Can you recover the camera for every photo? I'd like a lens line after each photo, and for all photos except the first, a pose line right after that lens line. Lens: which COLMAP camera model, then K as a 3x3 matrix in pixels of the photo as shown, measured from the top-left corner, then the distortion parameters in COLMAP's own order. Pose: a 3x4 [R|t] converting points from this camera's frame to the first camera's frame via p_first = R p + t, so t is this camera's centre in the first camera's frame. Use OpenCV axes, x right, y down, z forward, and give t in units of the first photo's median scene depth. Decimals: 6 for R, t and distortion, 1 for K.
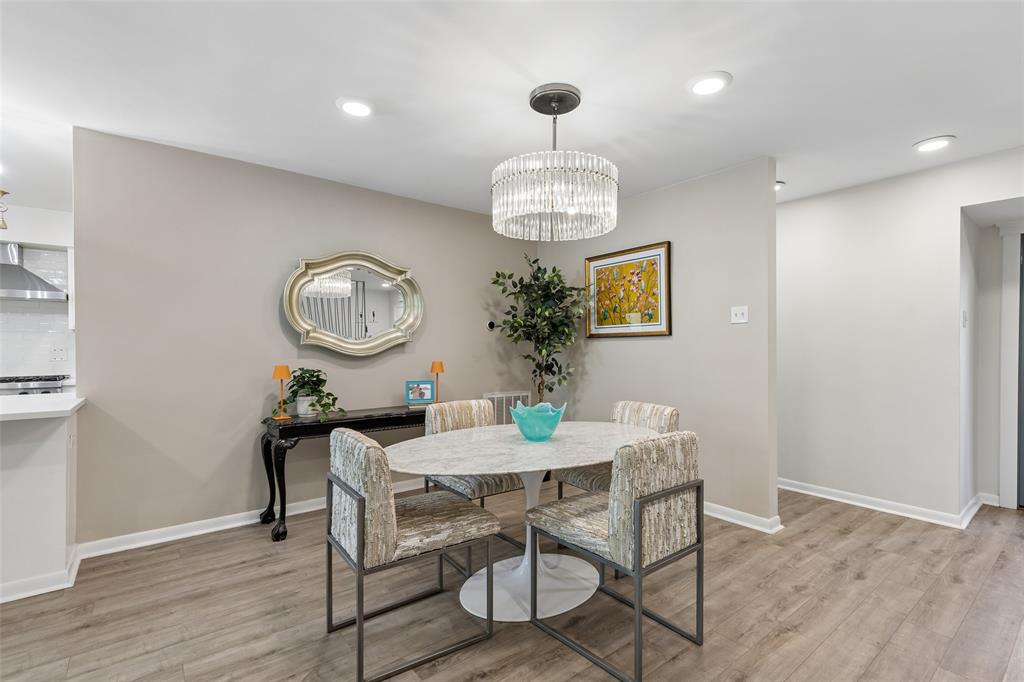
lens RADIAL K [[477.1, 0, 511.2], [0, 477.1, 346.1], [0, 0, 1]] dist [0.025520, -0.000115]
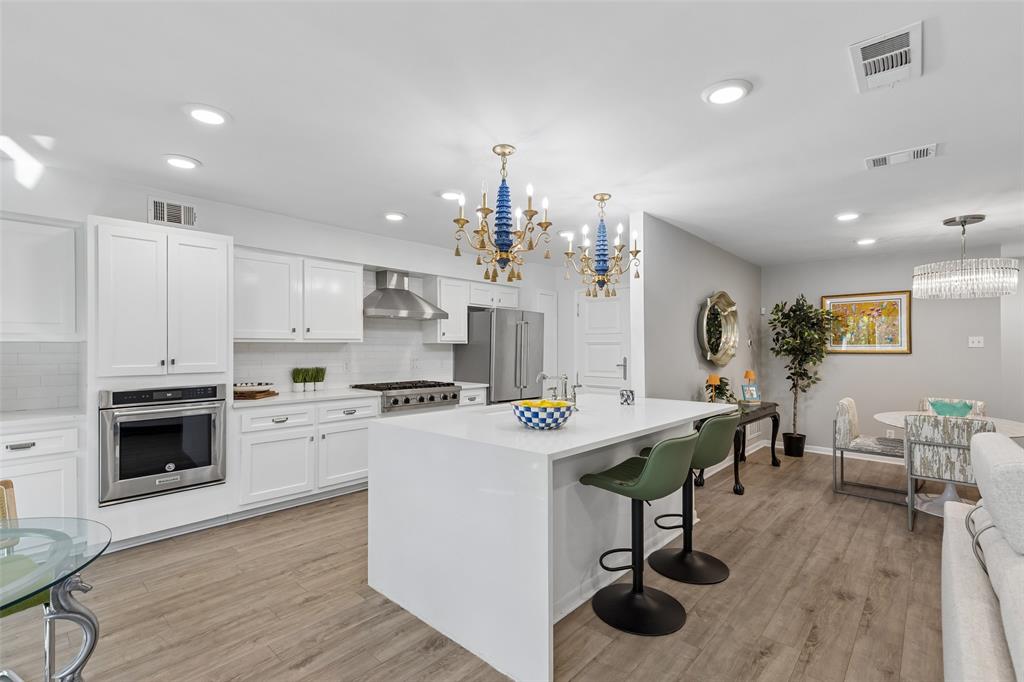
lens RADIAL K [[461.9, 0, 513.7], [0, 461.9, 348.3], [0, 0, 1]] dist [0.005286, 0.000382]
pose [[0.986220, 0.008043, 0.165245, -1.048032], [-0.008373, 0.999964, 0.001303, -0.028021], [-0.165228, -0.002669, 0.986252, -0.206429]]
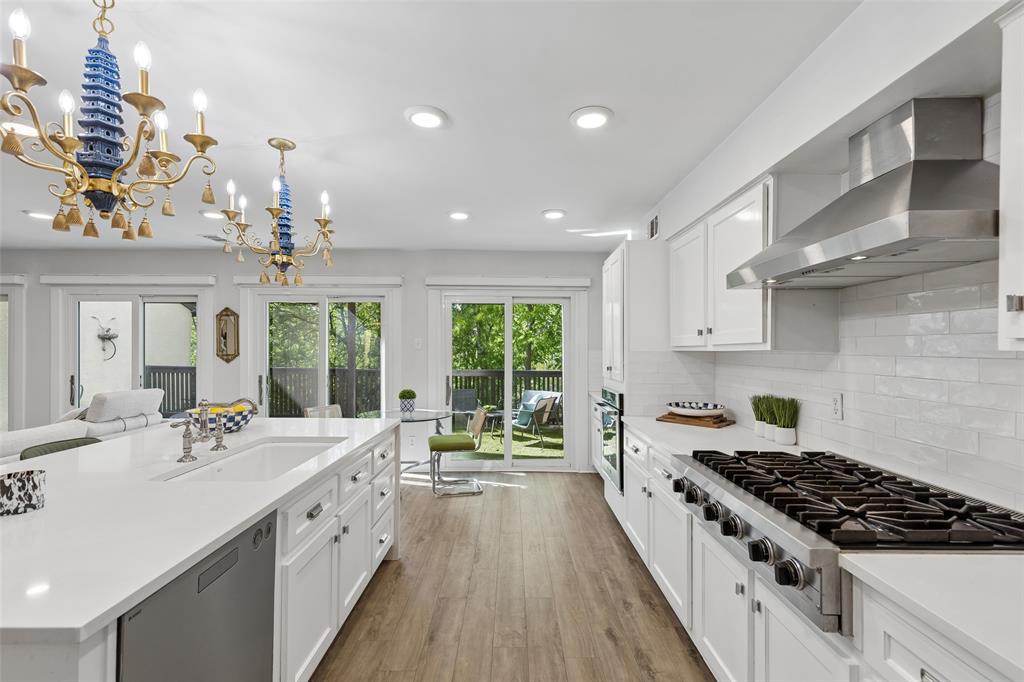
lens RADIAL K [[456.2, 0, 514.2], [0, 456.2, 347.9], [0, 0, 1]] dist [0.000059, -0.000156]
pose [[-0.610331, 0.001404, -0.792145, -0.660638], [-0.000548, 0.999997, 0.002194, -0.042584], [0.792146, 0.001773, -0.610329, 1.073819]]
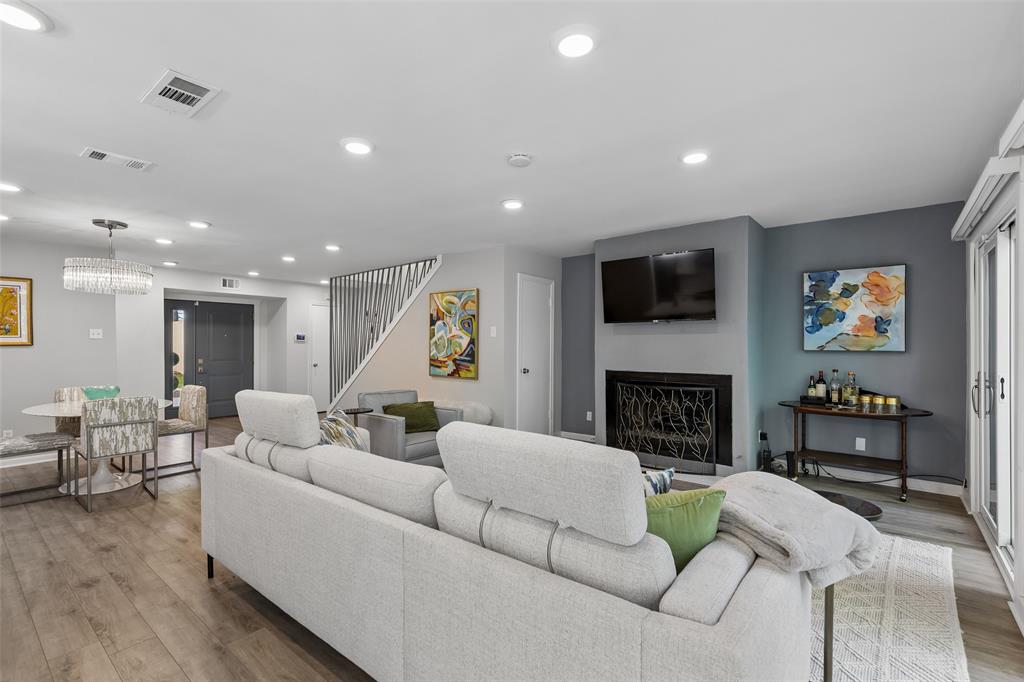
lens RADIAL K [[463.9, 0, 513.0], [0, 463.9, 345.7], [0, 0, 1]] dist [0.009806, -0.000680]
pose [[-0.216445, 0.001354, 0.976294, -1.236806], [0.005015, 0.999987, -0.000275, -0.012728], [-0.976282, 0.004837, -0.216449, -0.084187]]
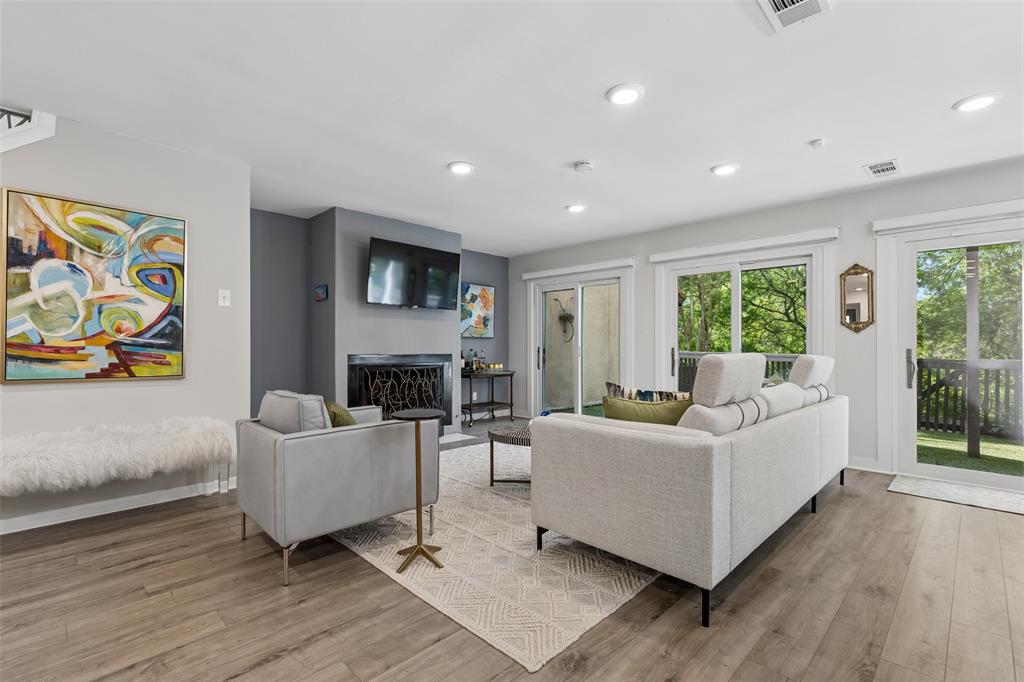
lens RADIAL K [[463.9, 0, 513.0], [0, 463.9, 345.7], [0, 0, 1]] dist [0.009806, -0.000680]
pose [[-0.992898, -0.001071, -0.118966, -0.289374], [-0.001279, 0.999998, 0.001672, 0.031483], [0.118964, 0.001812, -0.992897, 0.603055]]
